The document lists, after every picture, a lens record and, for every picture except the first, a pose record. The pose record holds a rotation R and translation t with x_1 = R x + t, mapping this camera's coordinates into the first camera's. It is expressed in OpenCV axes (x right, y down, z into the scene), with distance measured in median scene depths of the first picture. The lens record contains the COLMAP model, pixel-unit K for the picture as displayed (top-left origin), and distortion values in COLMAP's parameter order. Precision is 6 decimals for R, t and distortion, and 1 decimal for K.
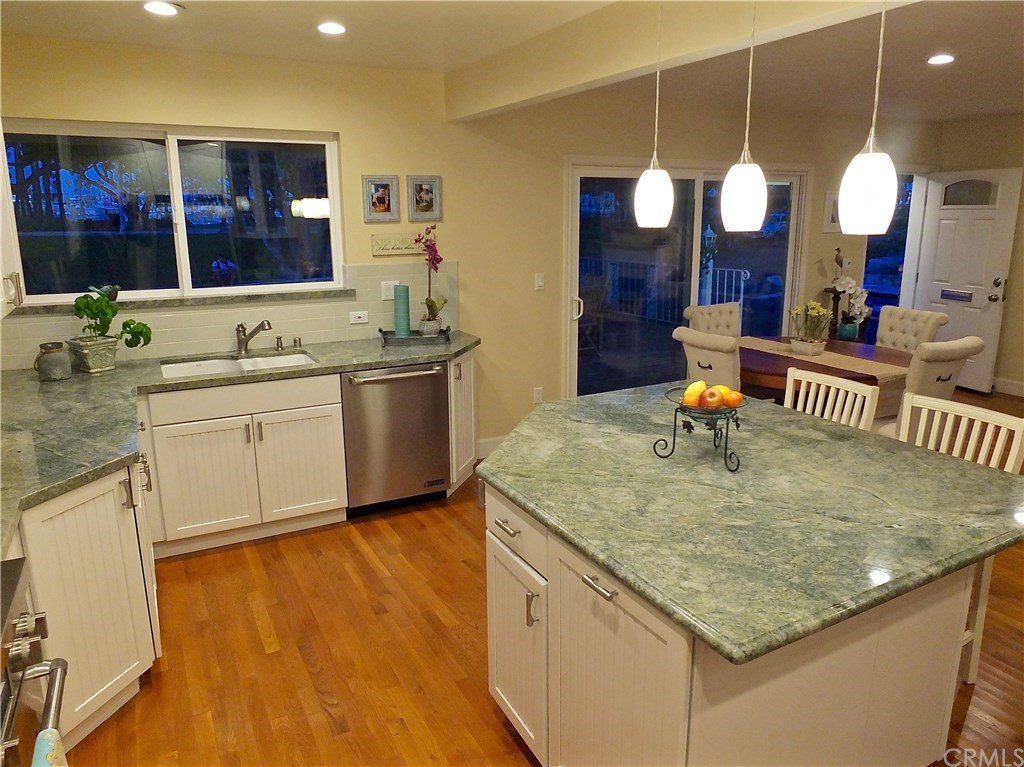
lens RADIAL K [[712.3, 0, 512.5], [0, 712.3, 377.5], [0, 0, 1]] dist [-0.029022, 0.005828]
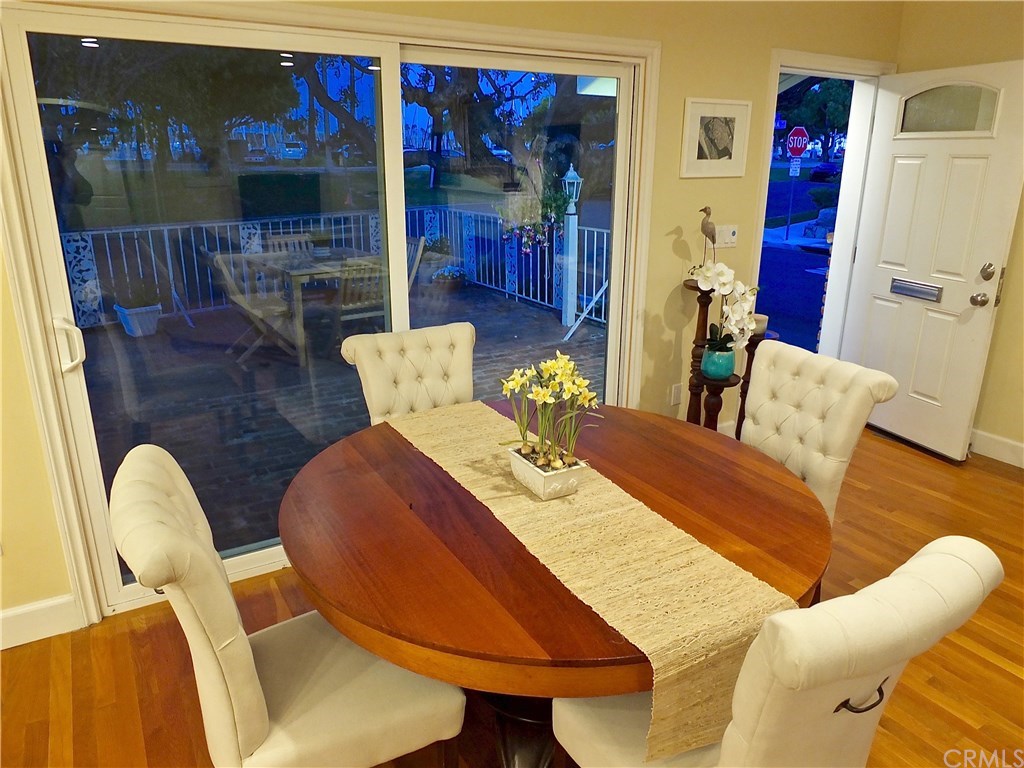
lens RADIAL K [[712.3, 0, 512.5], [0, 712.3, 378.0], [0, 0, 1]] dist [-0.029022, 0.005828]
pose [[0.998701, -0.000708, 0.050953, 0.289082], [-0.003217, 0.997033, 0.076907, -0.095700], [-0.050857, -0.076971, 0.995735, 0.465472]]
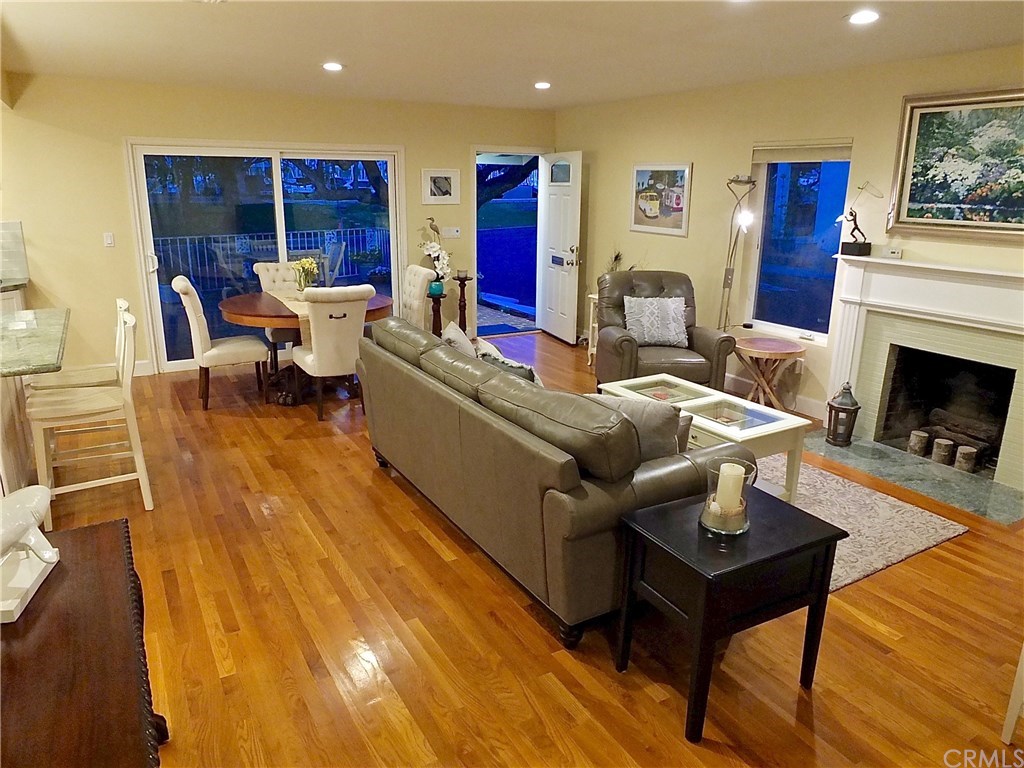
lens RADIAL K [[712.3, 0, 512.5], [0, 712.3, 378.0], [0, 0, 1]] dist [-0.029022, 0.005828]
pose [[0.999441, 0.014328, 0.030218, 0.571034], [-0.015450, 0.999188, 0.037211, 0.038968], [-0.029660, -0.037657, 0.998850, -0.204490]]
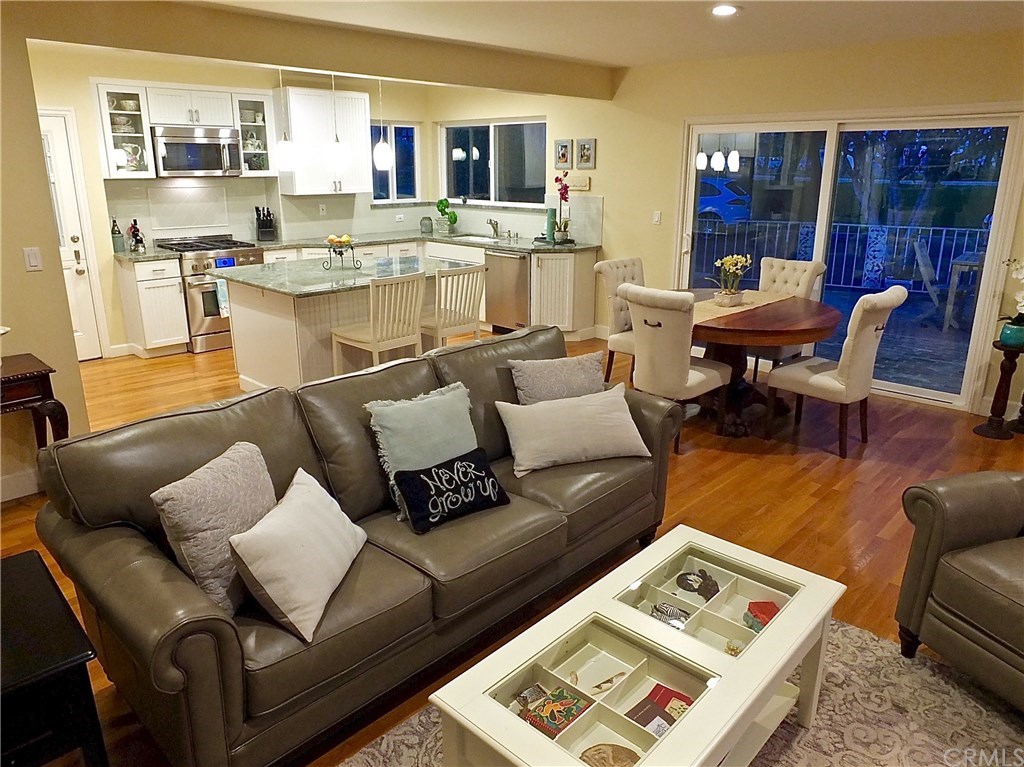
lens RADIAL K [[712.3, 0, 512.5], [0, 712.3, 377.5], [0, 0, 1]] dist [-0.029022, 0.005828]
pose [[0.301464, 0.282905, -0.910541, 0.990405], [-0.216773, 0.950296, 0.223488, -0.074131], [0.928509, 0.130007, 0.347806, 0.279286]]
